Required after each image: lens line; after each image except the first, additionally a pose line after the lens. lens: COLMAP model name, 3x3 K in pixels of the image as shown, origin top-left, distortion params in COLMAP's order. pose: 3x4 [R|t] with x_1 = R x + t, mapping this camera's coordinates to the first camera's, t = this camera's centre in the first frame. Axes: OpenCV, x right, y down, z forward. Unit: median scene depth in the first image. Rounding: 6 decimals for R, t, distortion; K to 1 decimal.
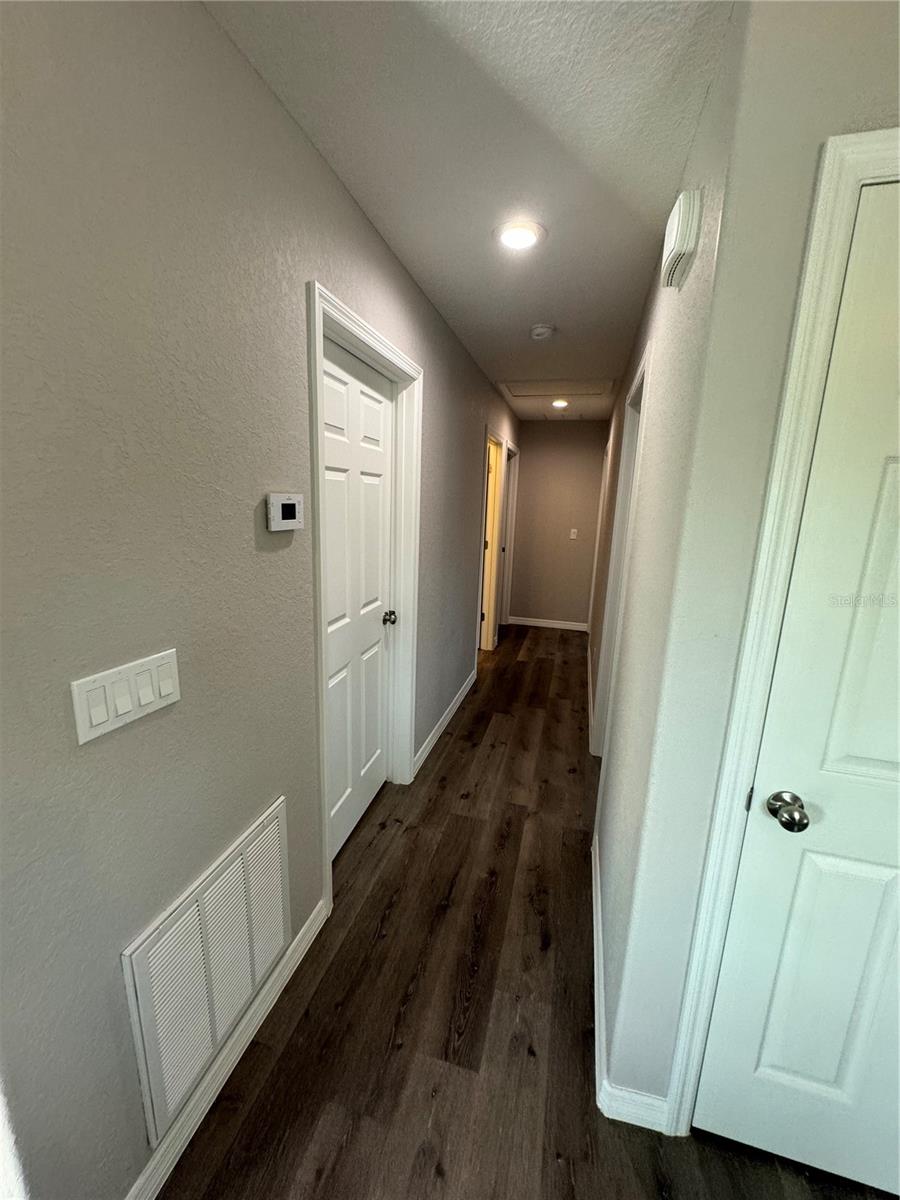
lens RADIAL K [[476.0, 0, 450.0], [0, 476.0, 600.0], [0, 0, 1]] dist [0.000501, -0.000104]
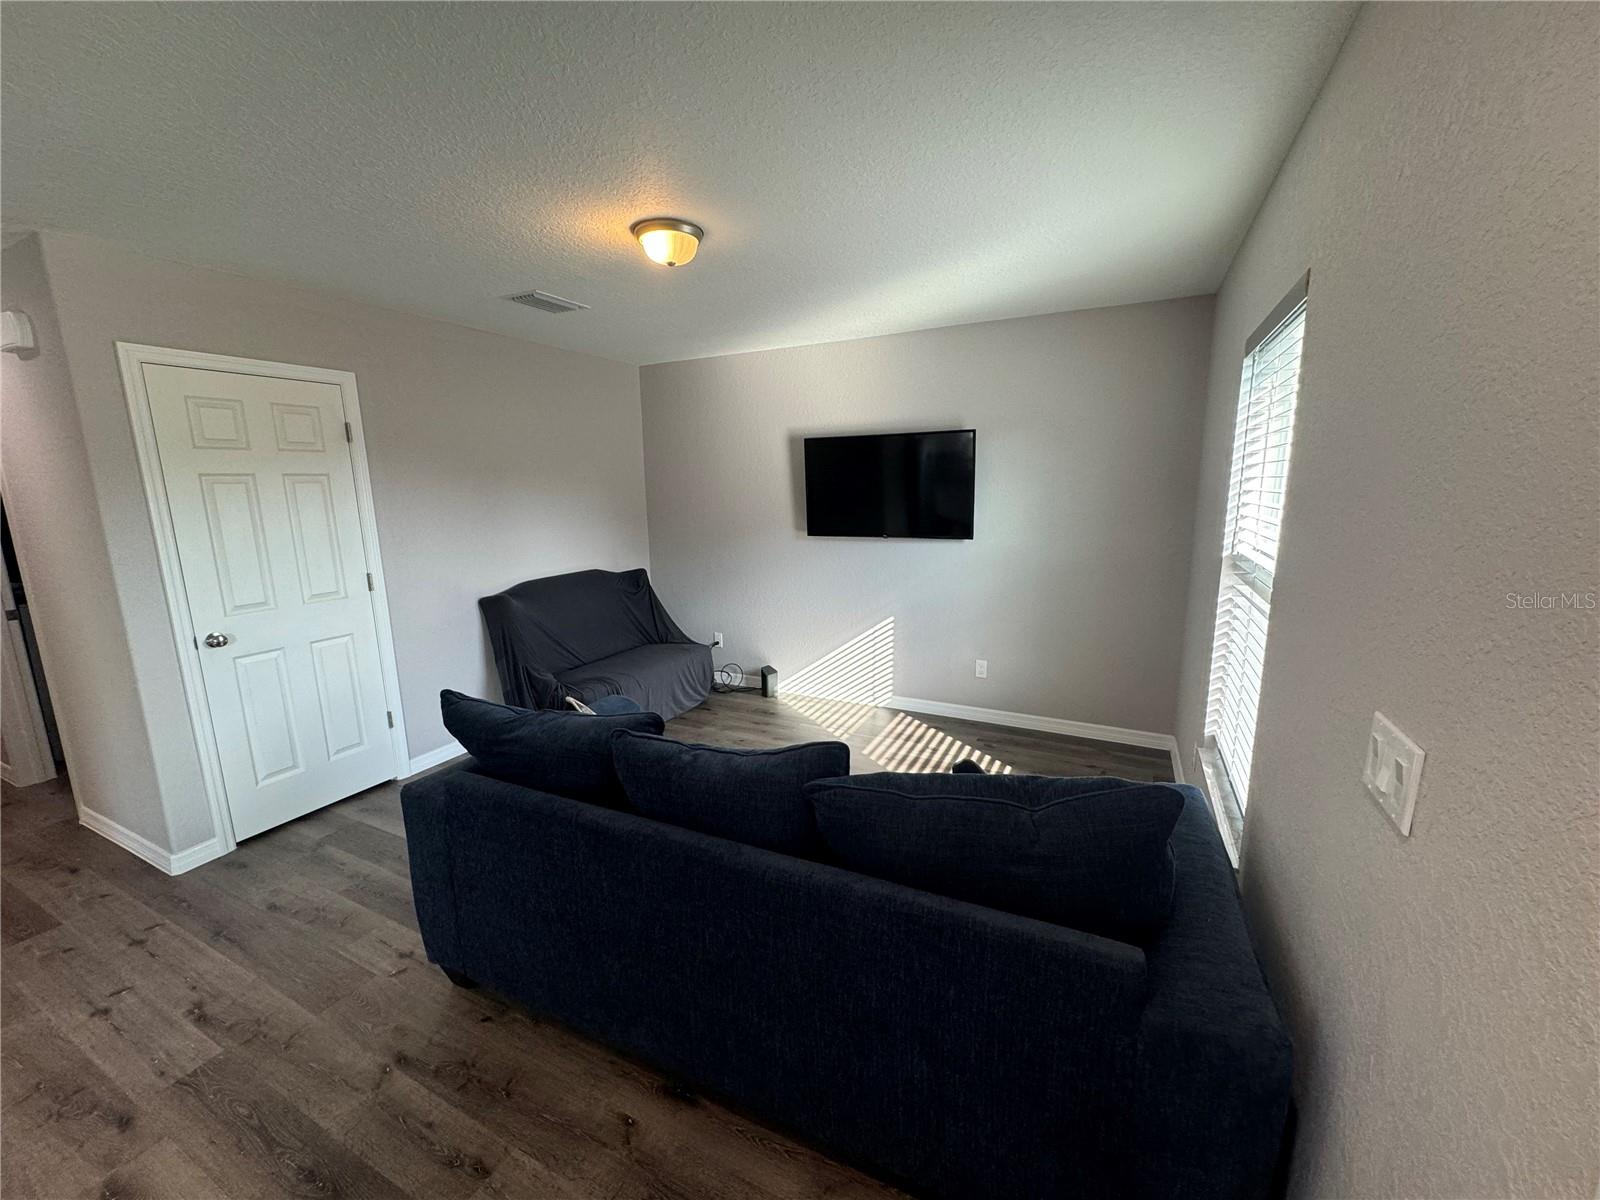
lens RADIAL K [[634.6, 0, 800.0], [0, 634.6, 600.0], [0, 0, 1]] dist [0.000501, -0.000104]
pose [[0.193895, -0.213999, 0.957397, -1.274747], [0.226423, 0.959330, 0.168575, 0.332524], [-0.954535, 0.184091, 0.234464, -1.903766]]
